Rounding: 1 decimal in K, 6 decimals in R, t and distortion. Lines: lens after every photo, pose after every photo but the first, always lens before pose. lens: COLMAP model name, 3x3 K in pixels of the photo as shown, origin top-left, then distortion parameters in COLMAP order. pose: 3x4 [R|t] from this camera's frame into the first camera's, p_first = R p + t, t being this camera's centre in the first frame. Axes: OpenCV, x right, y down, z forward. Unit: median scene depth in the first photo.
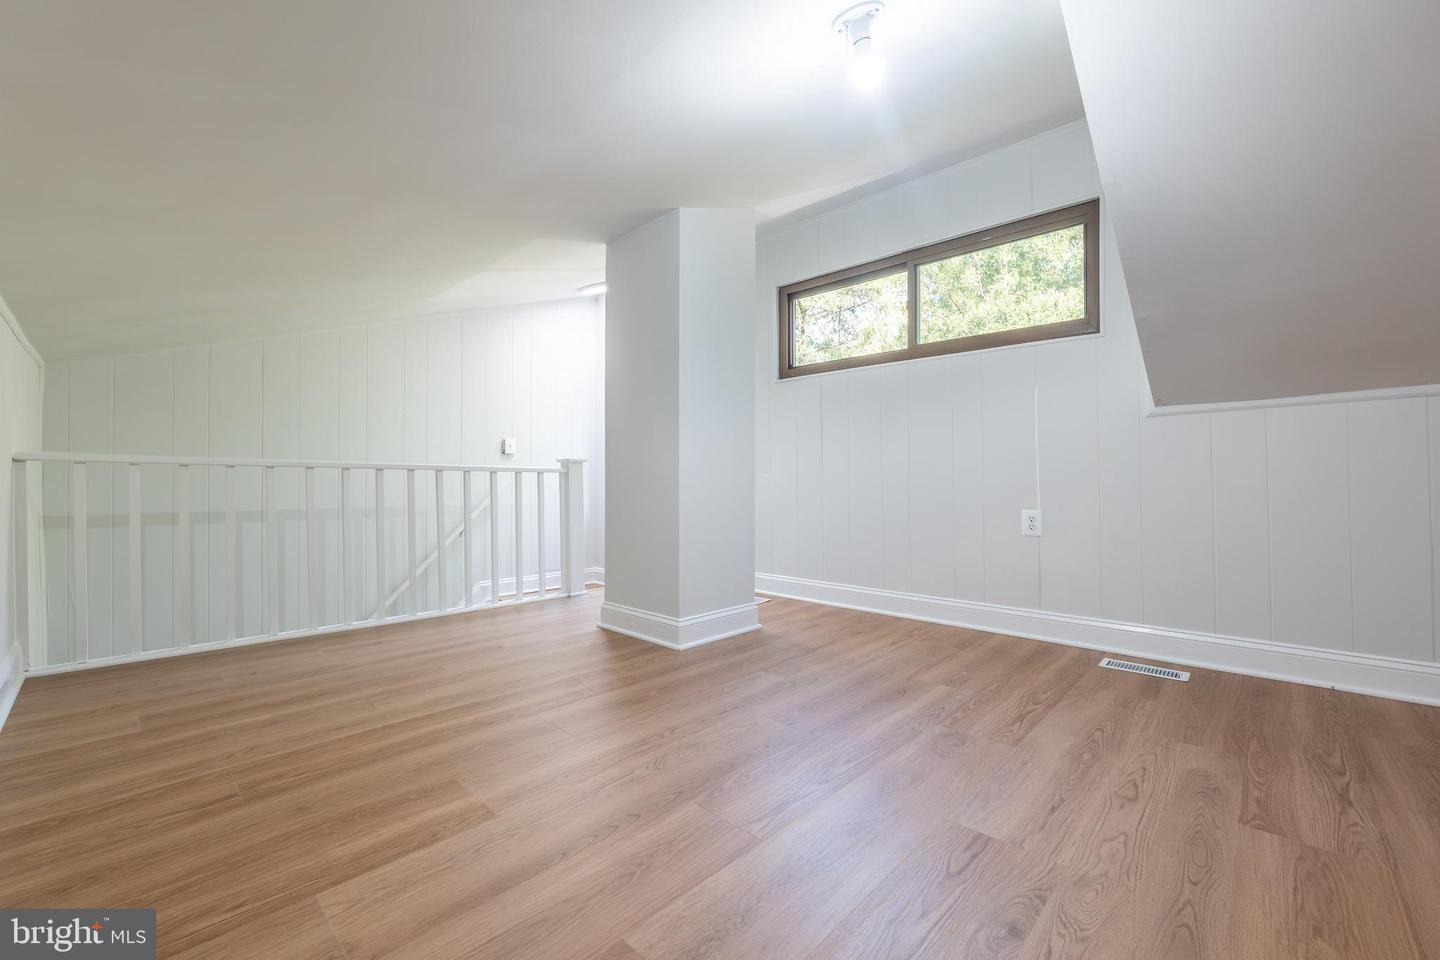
lens RADIAL K [[592.2, 0, 711.1], [0, 592.2, 483.1], [0, 0, 1]] dist [-0.014152, 0.000138]
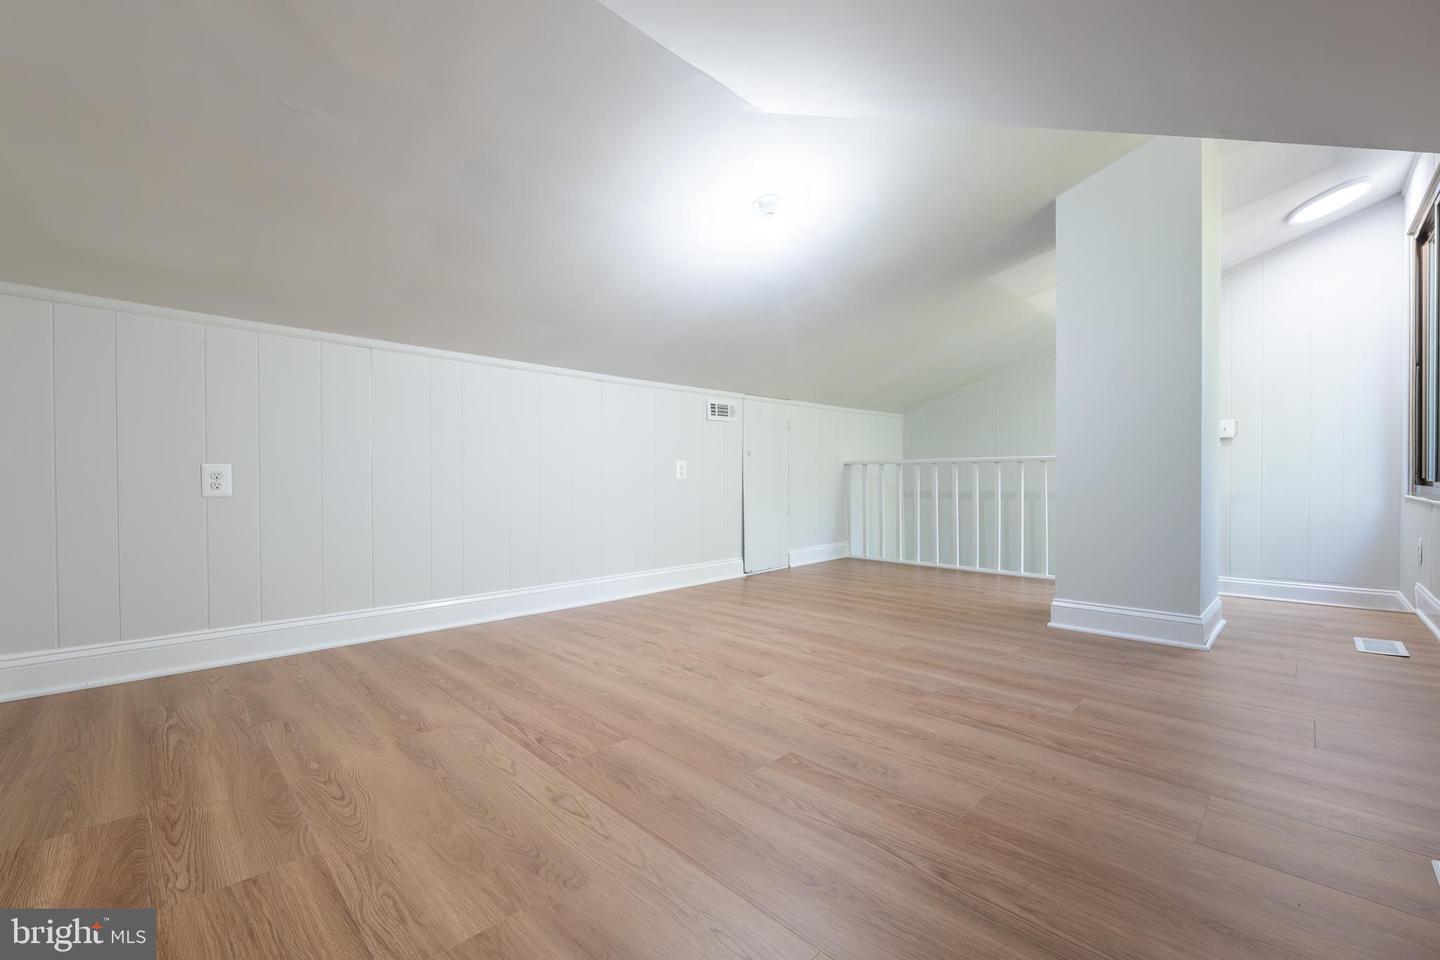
lens RADIAL K [[592.2, 0, 711.1], [0, 592.2, 483.1], [0, 0, 1]] dist [-0.014152, 0.000138]
pose [[-0.030415, 0.005306, -0.999523, 1.343531], [0.005785, 0.999970, 0.005133, 0.021614], [0.999521, -0.005626, -0.030444, 0.562014]]
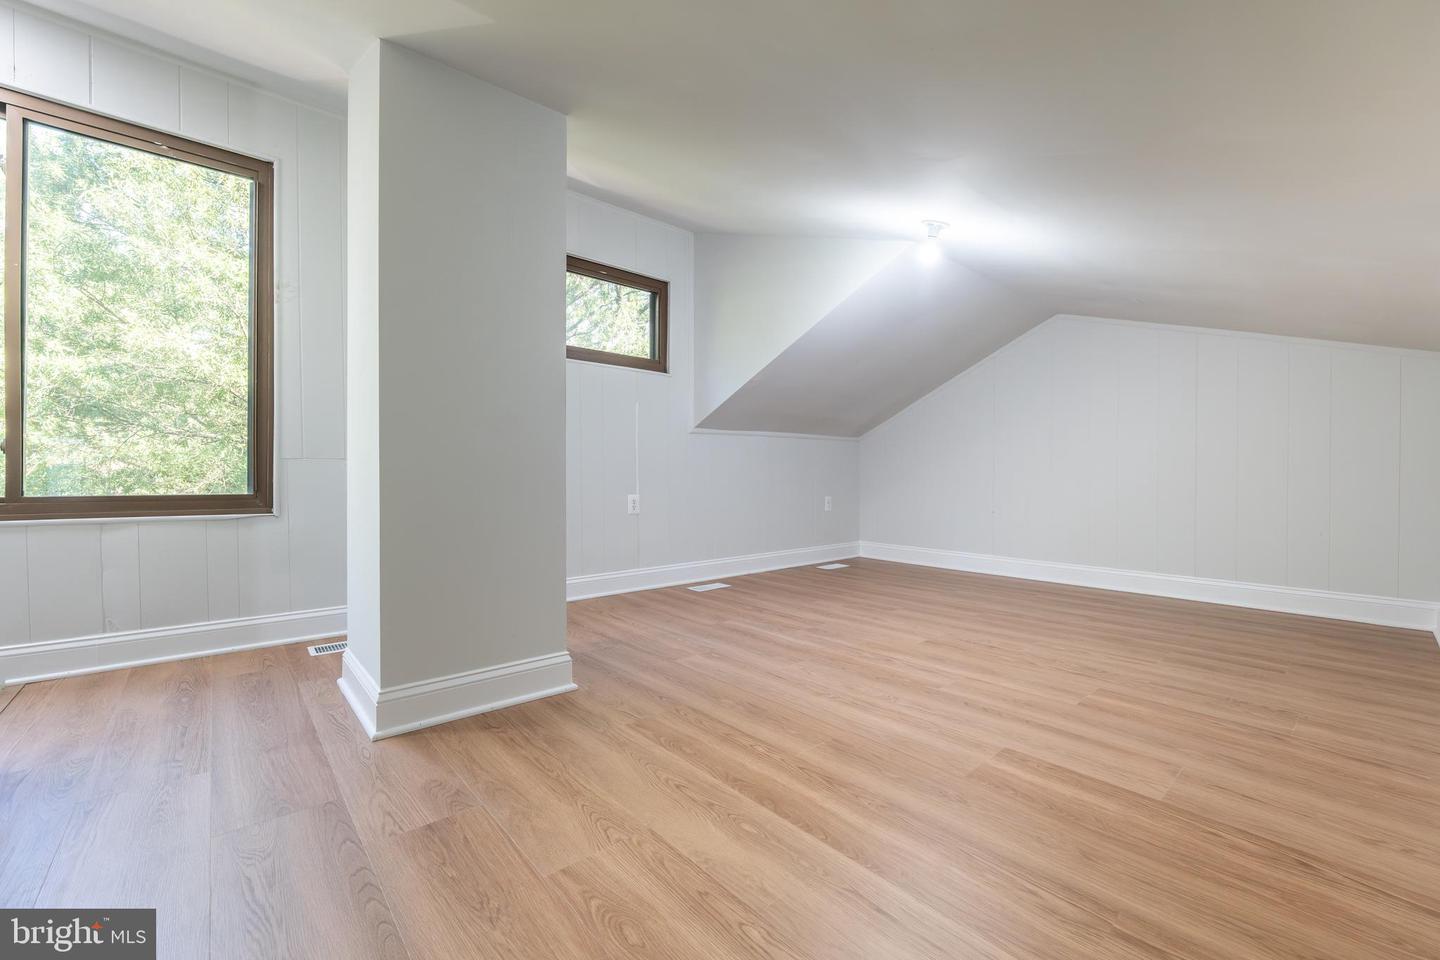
lens RADIAL K [[580.1, 0, 720.0], [0, 580.1, 480.0], [0, 0, 1]] dist [-0.008710, 0.000118]
pose [[0.081683, -0.012401, 0.996581, -1.057377], [-0.004478, 0.999908, 0.012810, -0.008591], [-0.996648, -0.005509, 0.081620, 0.980461]]
